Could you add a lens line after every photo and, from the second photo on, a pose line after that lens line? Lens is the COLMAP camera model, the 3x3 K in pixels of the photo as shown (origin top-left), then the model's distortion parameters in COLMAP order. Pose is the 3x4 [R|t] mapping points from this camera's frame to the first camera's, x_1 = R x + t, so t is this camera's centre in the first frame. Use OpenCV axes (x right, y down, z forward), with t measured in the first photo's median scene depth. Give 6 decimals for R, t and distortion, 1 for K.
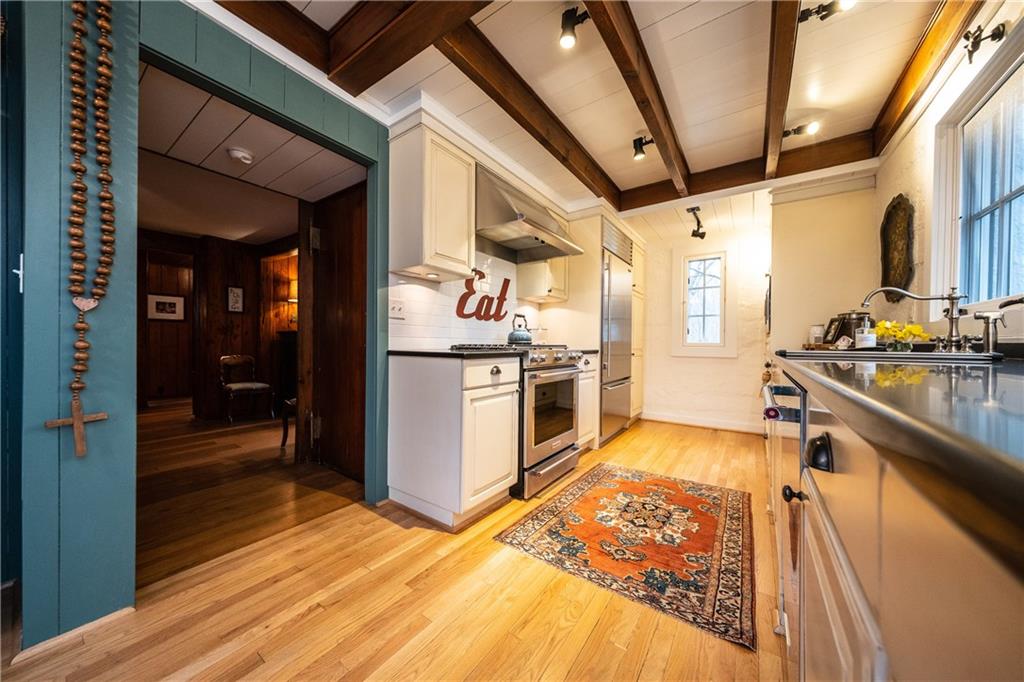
lens RADIAL K [[343.5, 0, 516.0], [0, 343.5, 344.7], [0, 0, 1]] dist [0.002968, -0.000847]
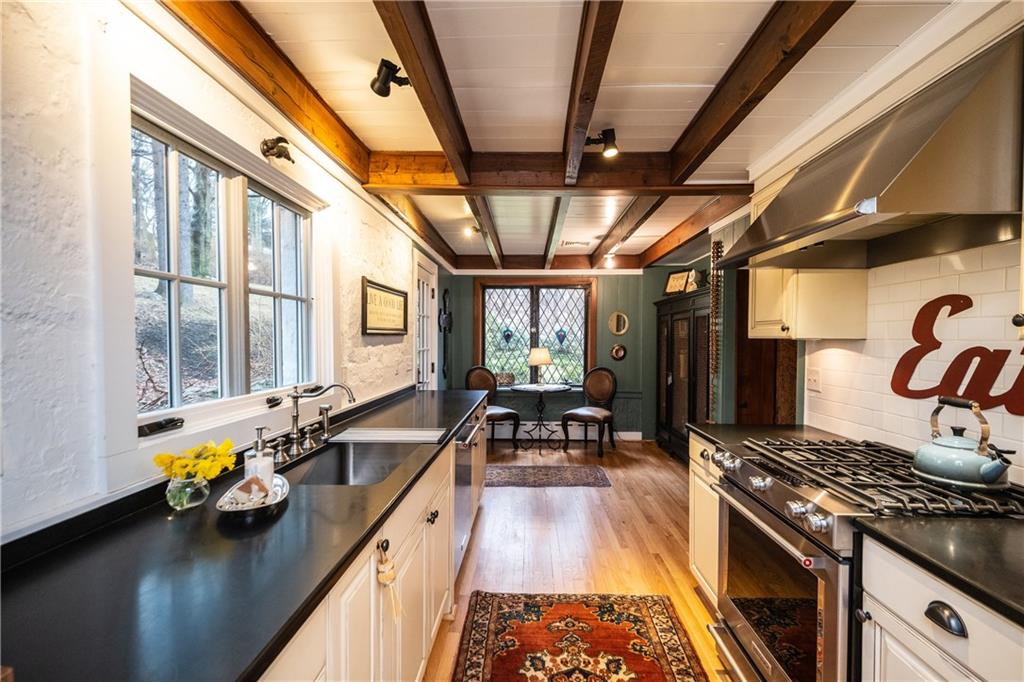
lens RADIAL K [[439.7, 0, 514.6], [0, 439.7, 344.5], [0, 0, 1]] dist [0.003878, -0.000465]
pose [[-0.844239, -0.003985, -0.535952, 0.907513], [-0.012996, 0.999831, 0.013037, -0.202265], [0.535809, 0.017972, -0.844148, 1.577785]]
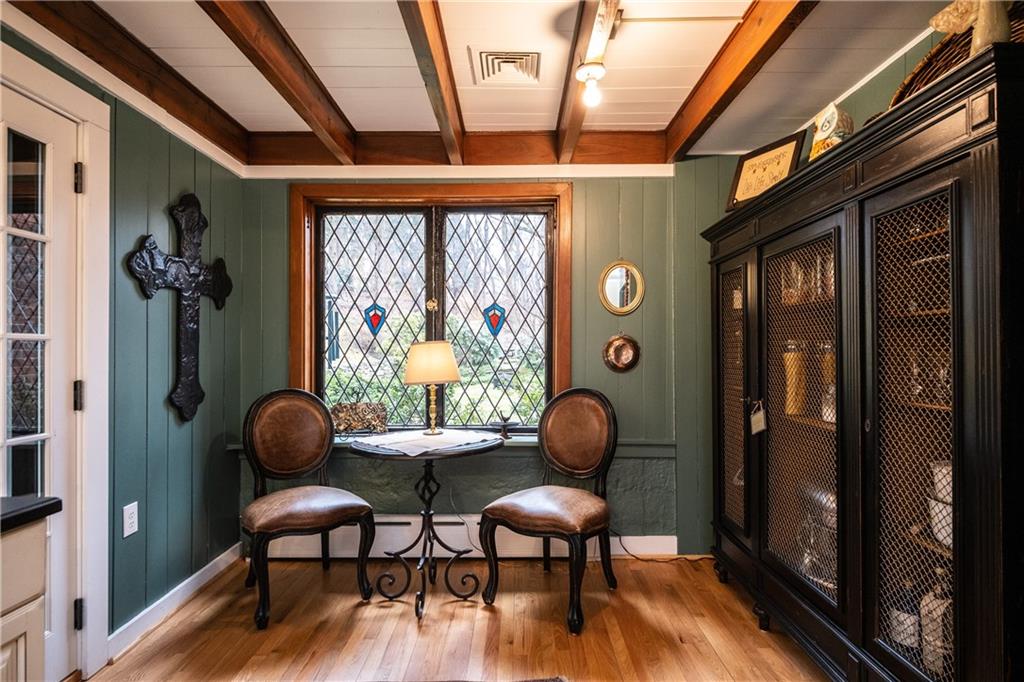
lens RADIAL K [[546.4, 0, 514.9], [0, 546.4, 348.1], [0, 0, 1]] dist [-0.003574, 0.000495]
pose [[-0.824809, -0.007821, -0.565357, -0.067992], [-0.005869, 0.999969, -0.005271, -0.127092], [0.565381, -0.001030, -0.824830, 0.636436]]
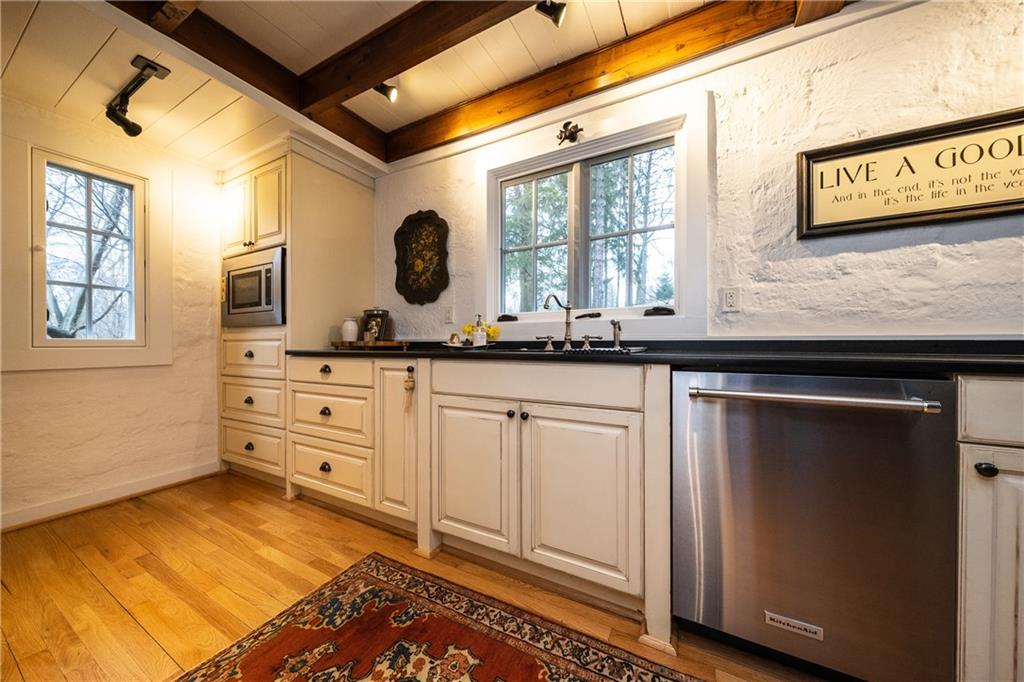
lens RADIAL K [[343.5, 0, 515.9], [0, 343.5, 344.3], [0, 0, 1]] dist [0.002968, -0.000847]
pose [[-0.114416, -0.010104, 0.993382, -0.057328], [0.004593, 0.999932, 0.010700, -0.003173], [-0.993422, 0.005787, -0.114362, 0.870752]]
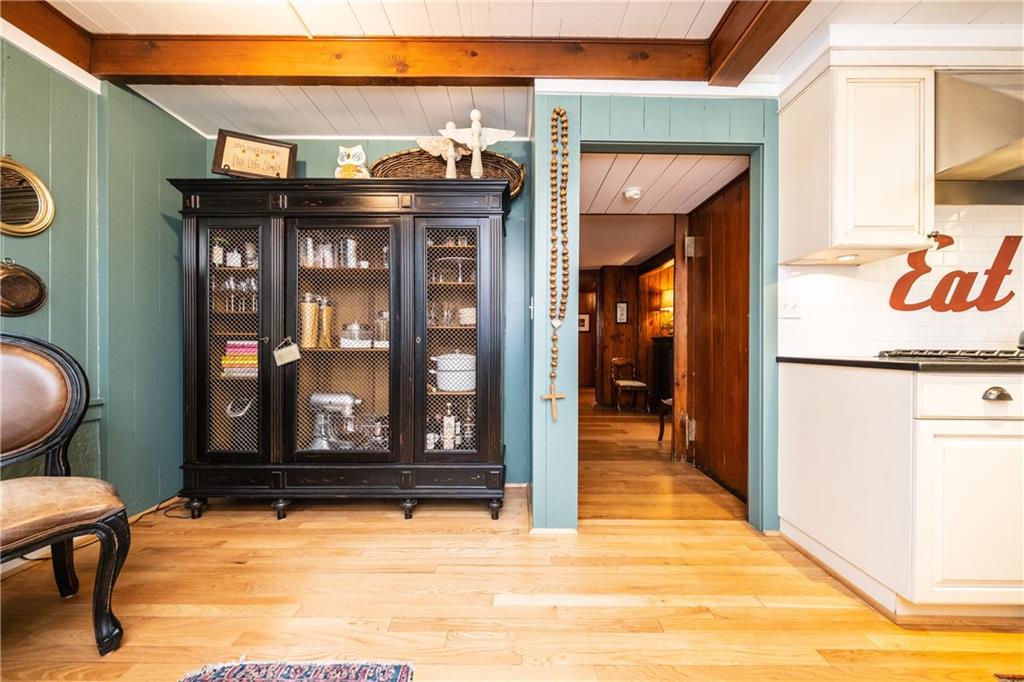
lens RADIAL K [[343.5, 0, 516.9], [0, 343.5, 344.6], [0, 0, 1]] dist [0.002968, -0.000847]
pose [[0.566379, -0.008968, -0.824096, -0.033733], [-0.002461, 0.999918, -0.012573, -0.000494], [0.824141, 0.009150, 0.566311, -0.019602]]
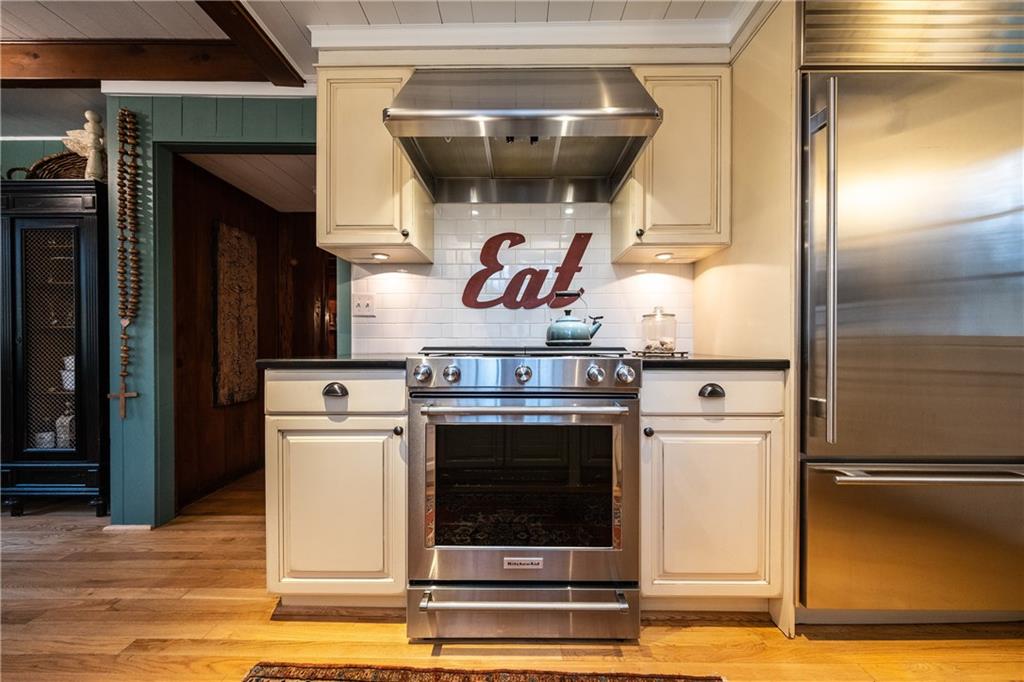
lens RADIAL K [[343.5, 0, 517.8], [0, 343.5, 345.9], [0, 0, 1]] dist [0.002968, -0.000847]
pose [[0.563599, -0.006431, -0.826024, 0.582821], [0.003323, 0.999979, -0.005518, 0.002230], [0.826042, 0.000366, 0.563608, 0.861553]]
